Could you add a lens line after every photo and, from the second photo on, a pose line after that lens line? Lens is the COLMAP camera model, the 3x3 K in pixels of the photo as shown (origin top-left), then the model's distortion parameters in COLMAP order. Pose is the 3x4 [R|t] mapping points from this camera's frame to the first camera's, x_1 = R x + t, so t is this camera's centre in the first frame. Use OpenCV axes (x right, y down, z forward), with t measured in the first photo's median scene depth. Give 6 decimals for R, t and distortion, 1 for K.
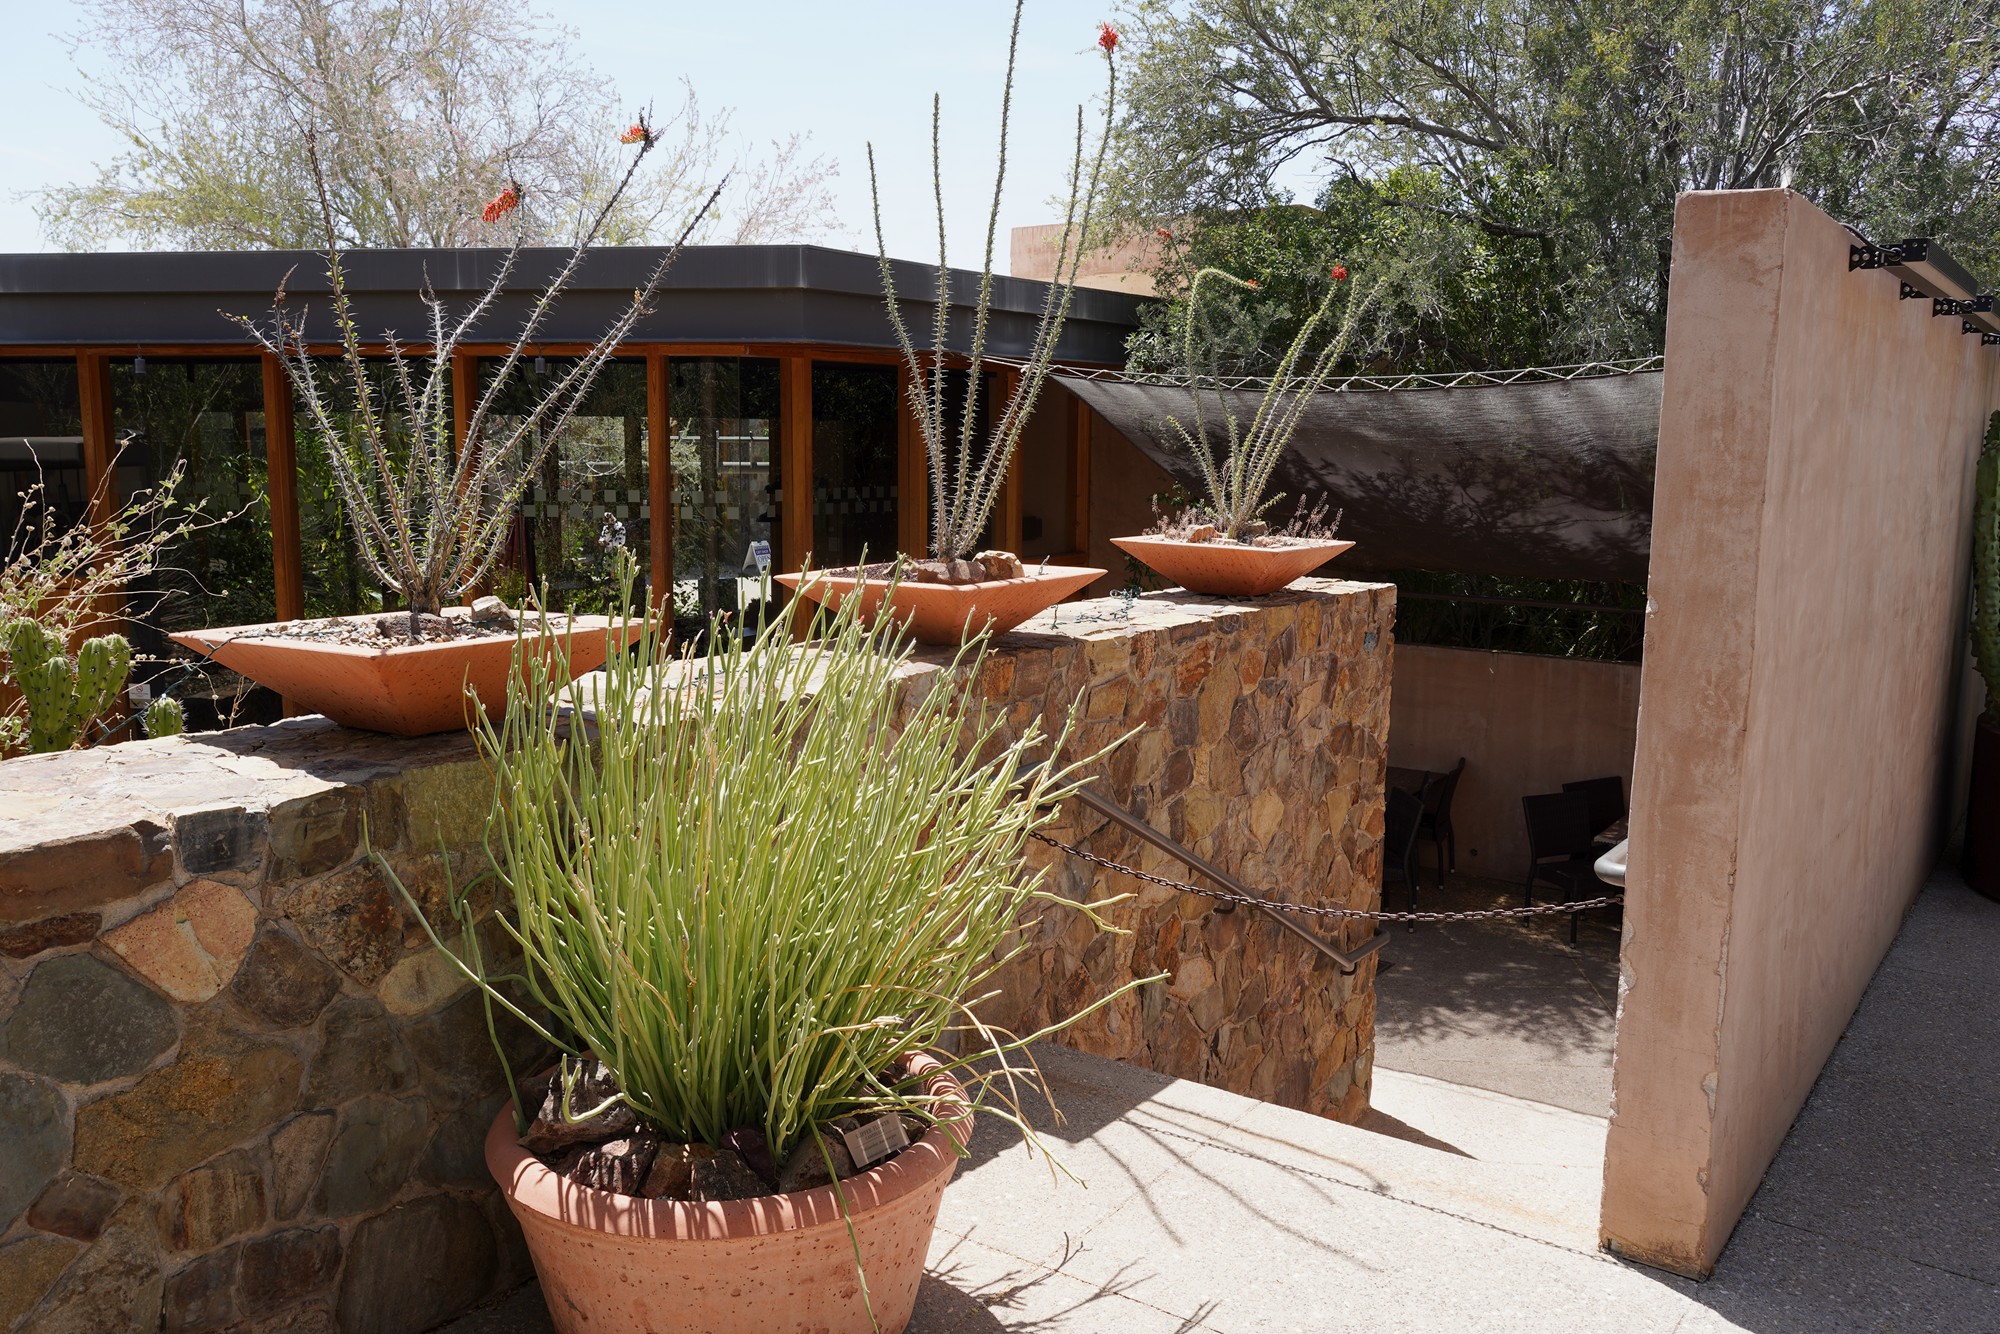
lens RADIAL K [[1547.1, 0, 1004.1], [0, 1547.1, 666.6], [0, 0, 1]] dist [-0.006029, -0.009583]
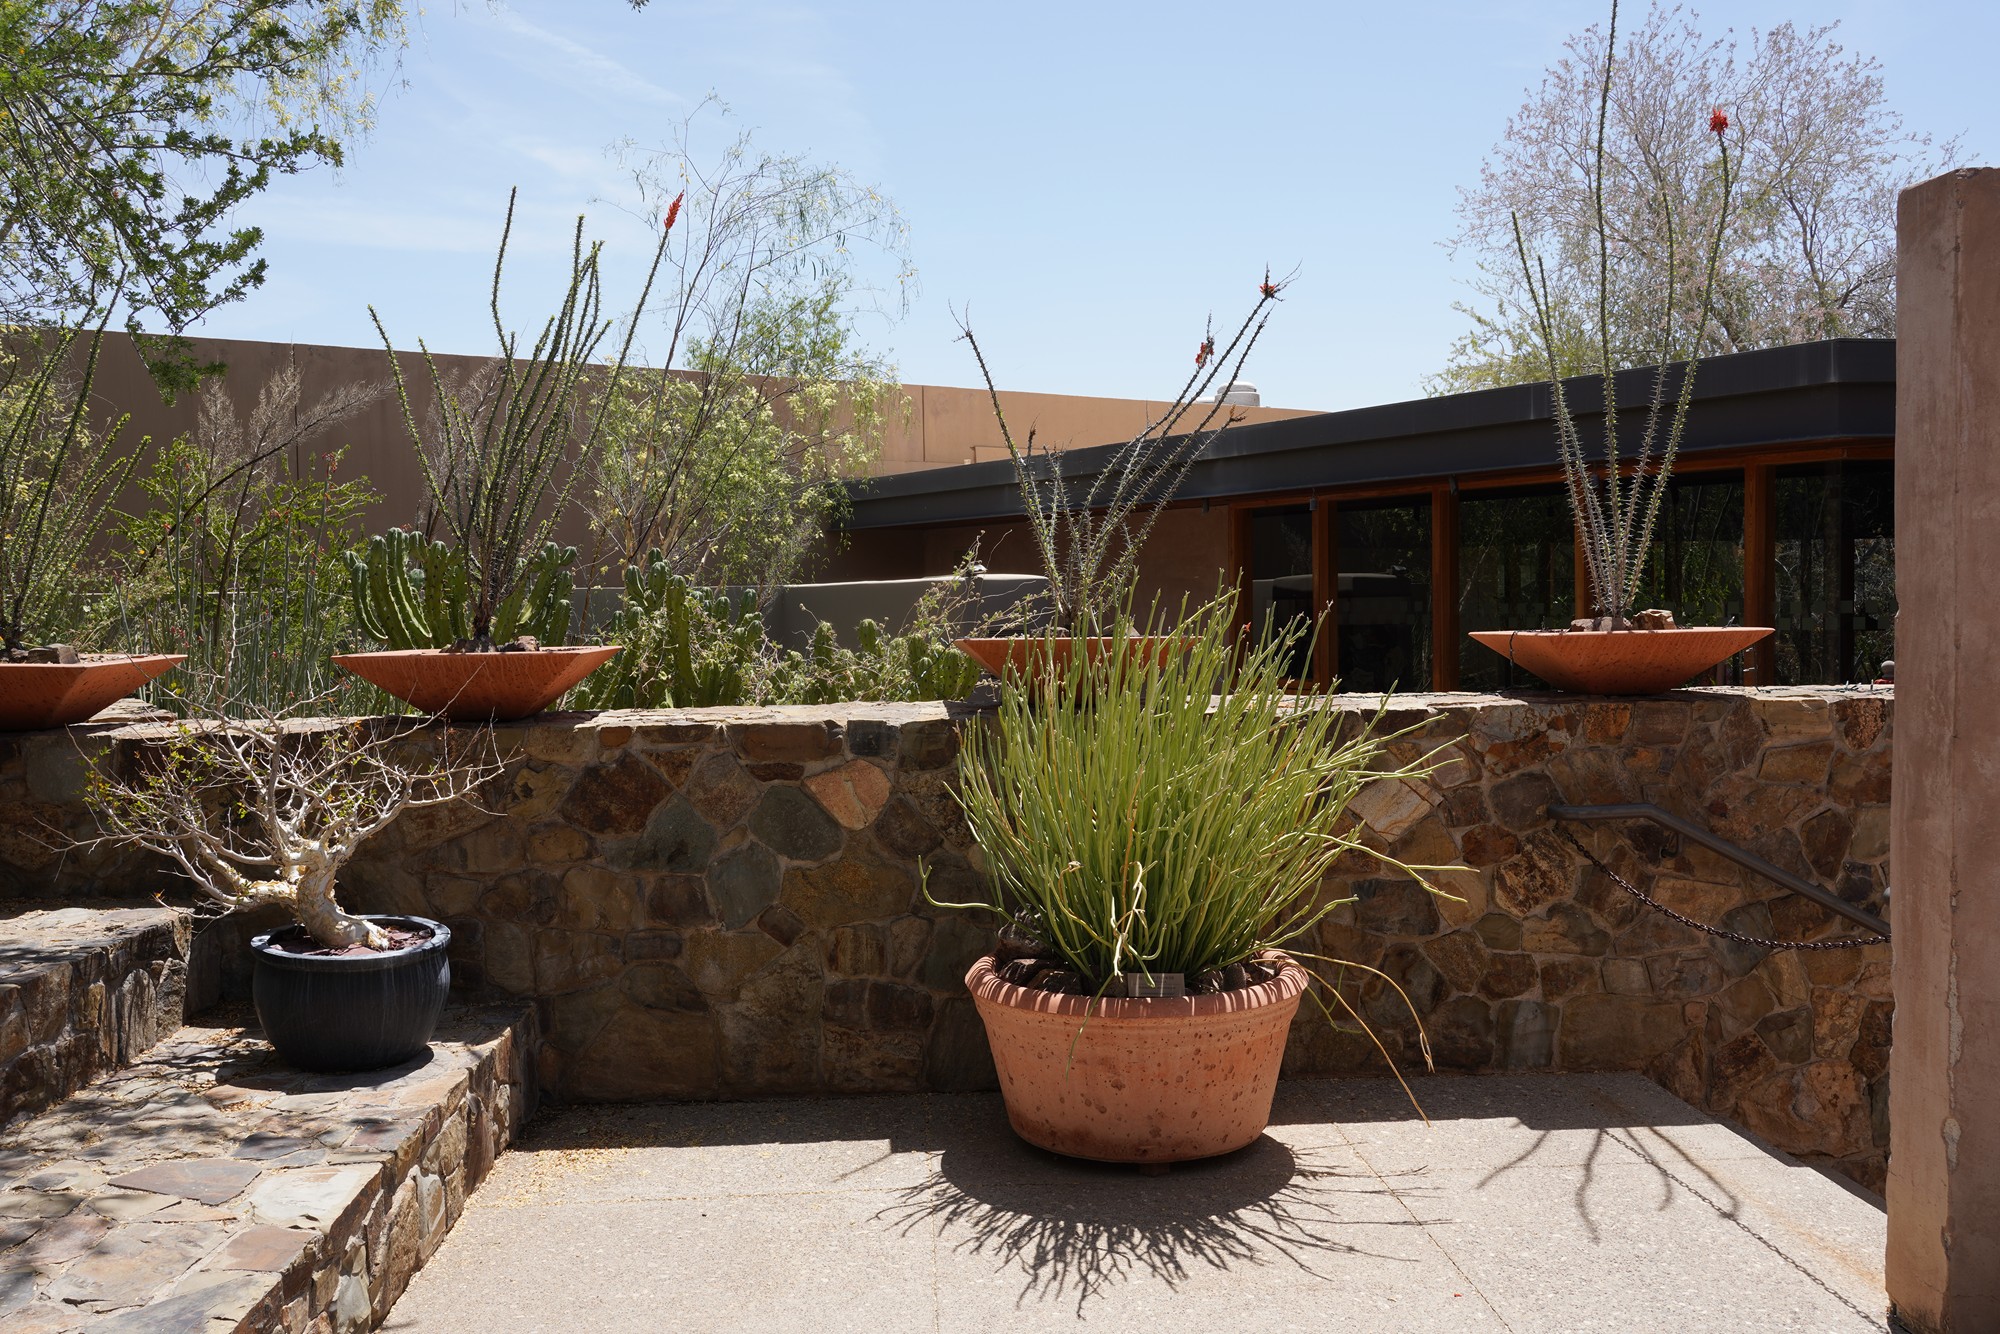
lens RADIAL K [[1644.3, 0, 1005.0], [0, 1644.3, 660.4], [0, 0, 1]] dist [-0.052302, 0.012537]
pose [[0.638518, 0.009106, -0.769553, 0.976518], [-0.092603, 0.993574, -0.065079, 0.126655], [0.764016, 0.112817, 0.635258, -0.070684]]
